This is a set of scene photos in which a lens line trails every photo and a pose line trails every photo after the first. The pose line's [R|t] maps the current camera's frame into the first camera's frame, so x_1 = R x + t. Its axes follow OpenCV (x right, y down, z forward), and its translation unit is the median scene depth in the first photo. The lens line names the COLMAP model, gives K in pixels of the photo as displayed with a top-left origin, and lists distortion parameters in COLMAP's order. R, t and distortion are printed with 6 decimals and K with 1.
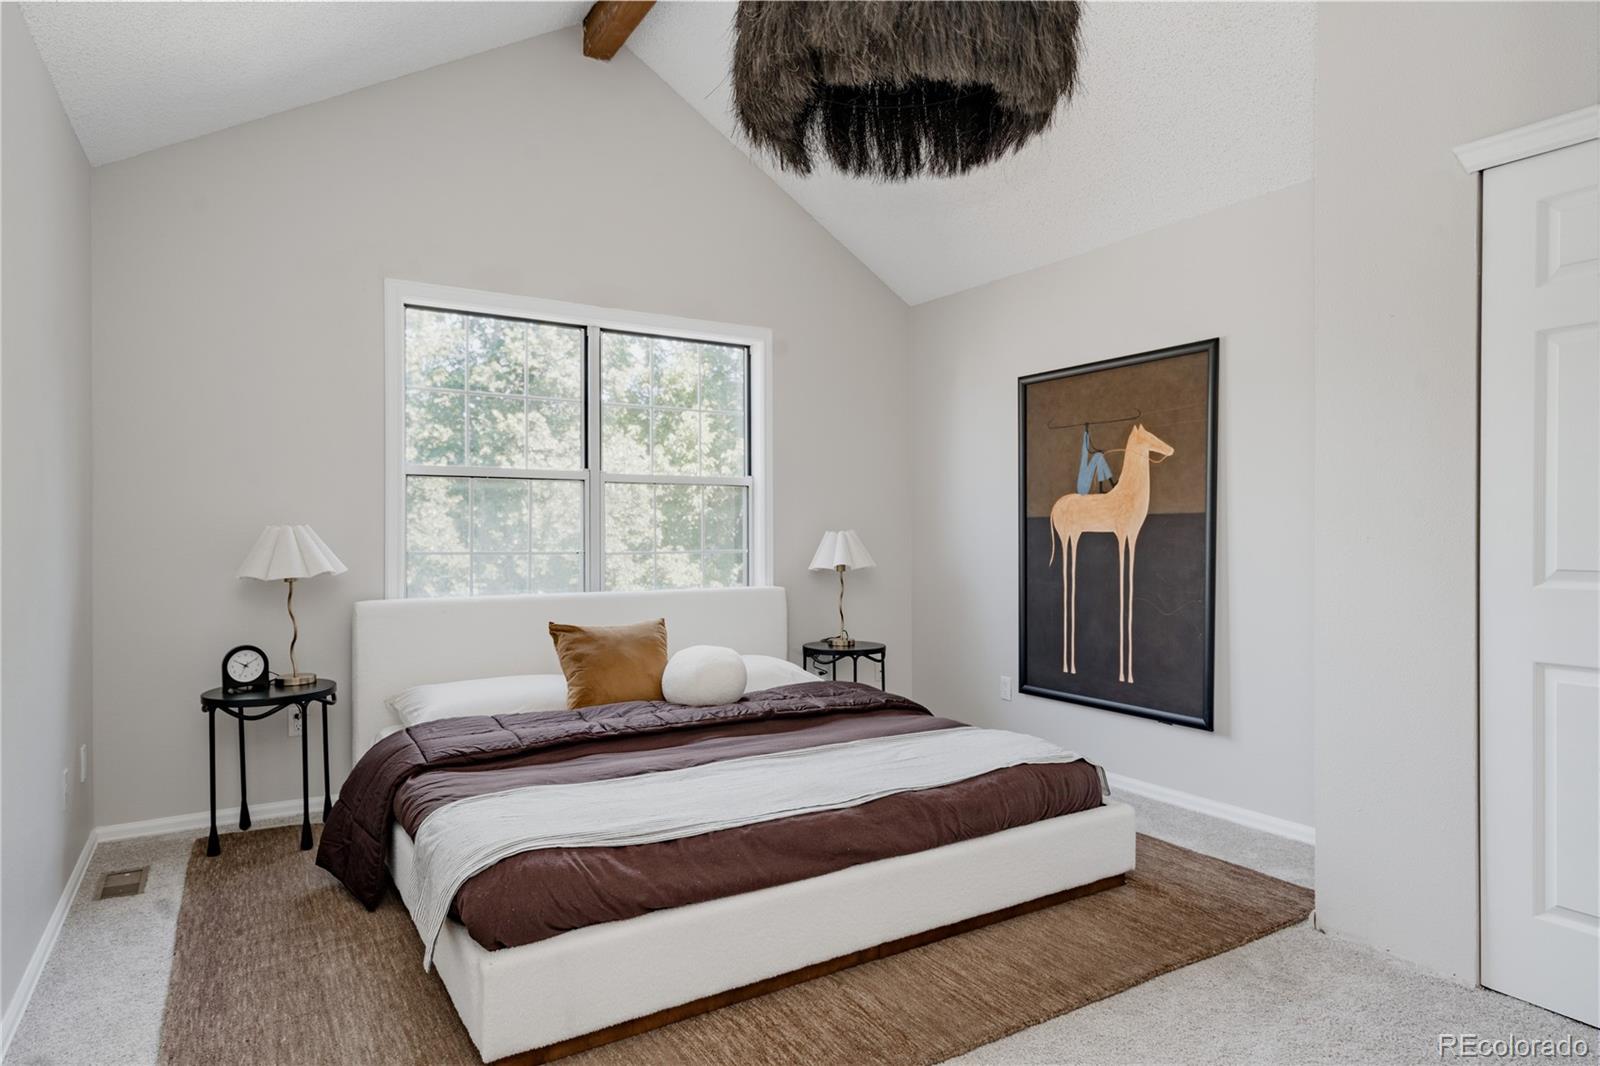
lens RADIAL K [[956.4, 0, 800.0], [0, 956.4, 533.0], [0, 0, 1]] dist [0.001428, 0.000398]
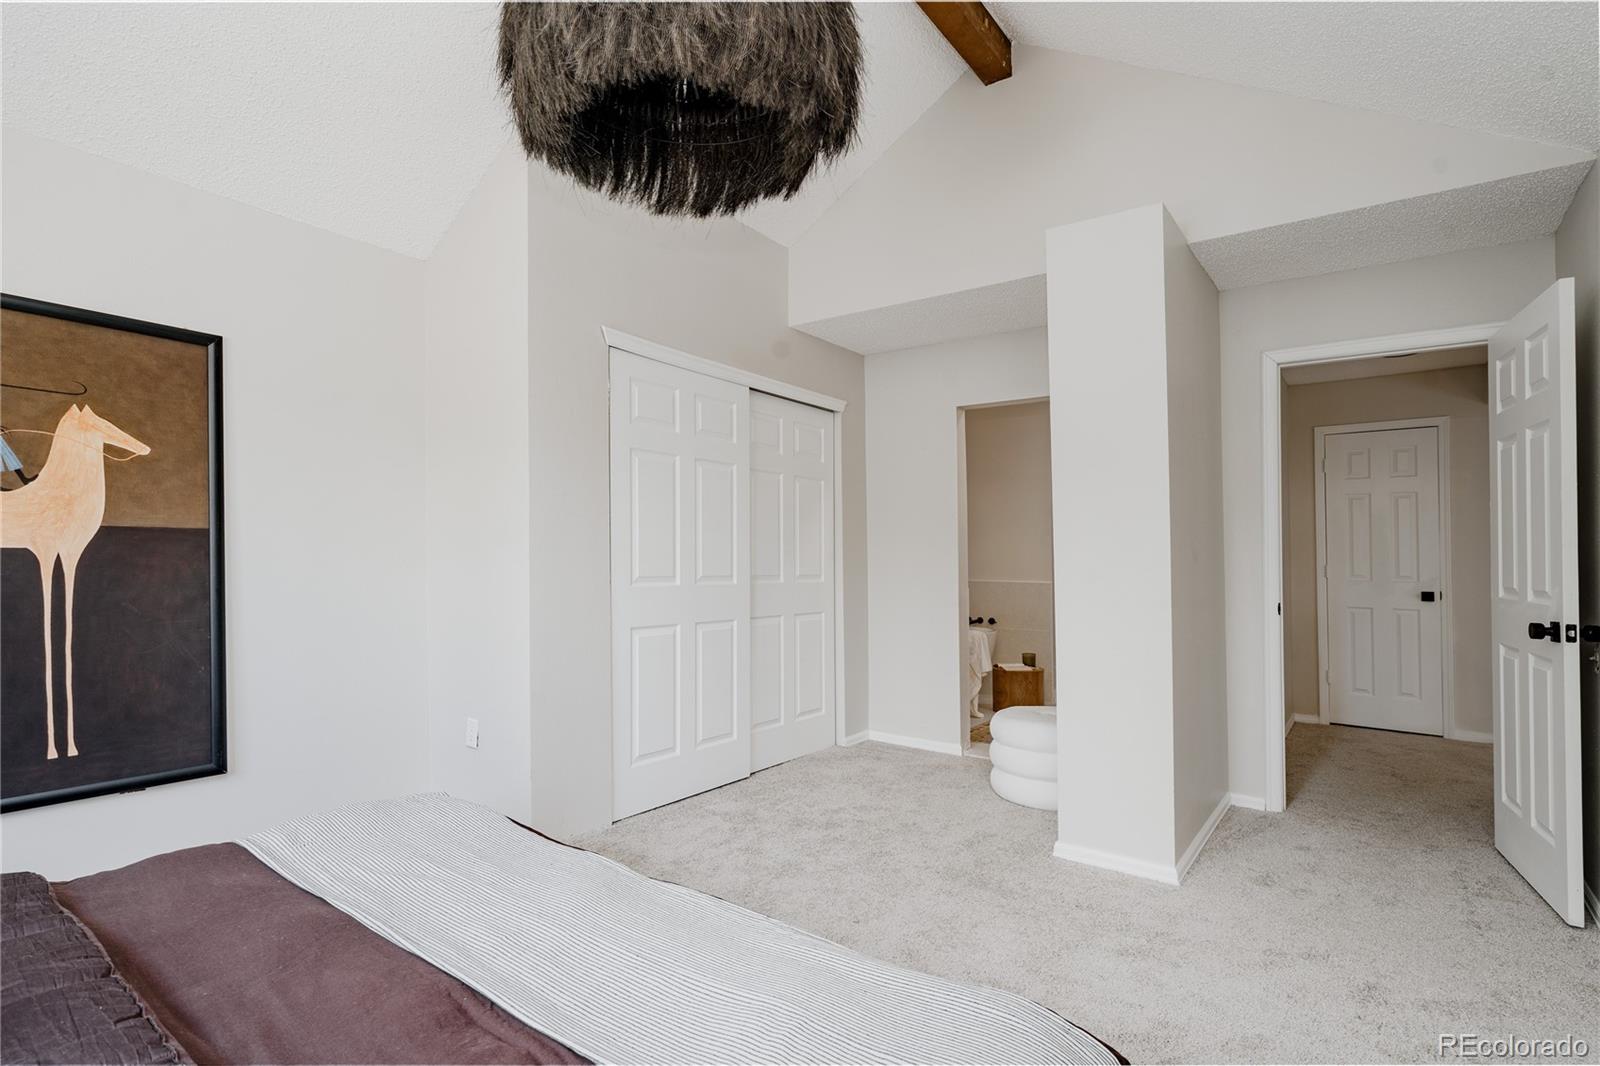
lens RADIAL K [[770.8, 0, 800.0], [0, 770.8, 533.0], [0, 0, 1]] dist [0.001807, 0.000235]
pose [[-0.355643, 0.031719, 0.934084, -0.412969], [-0.009180, 0.999257, -0.037428, 0.003894], [-0.934577, -0.021885, -0.355088, 0.707903]]
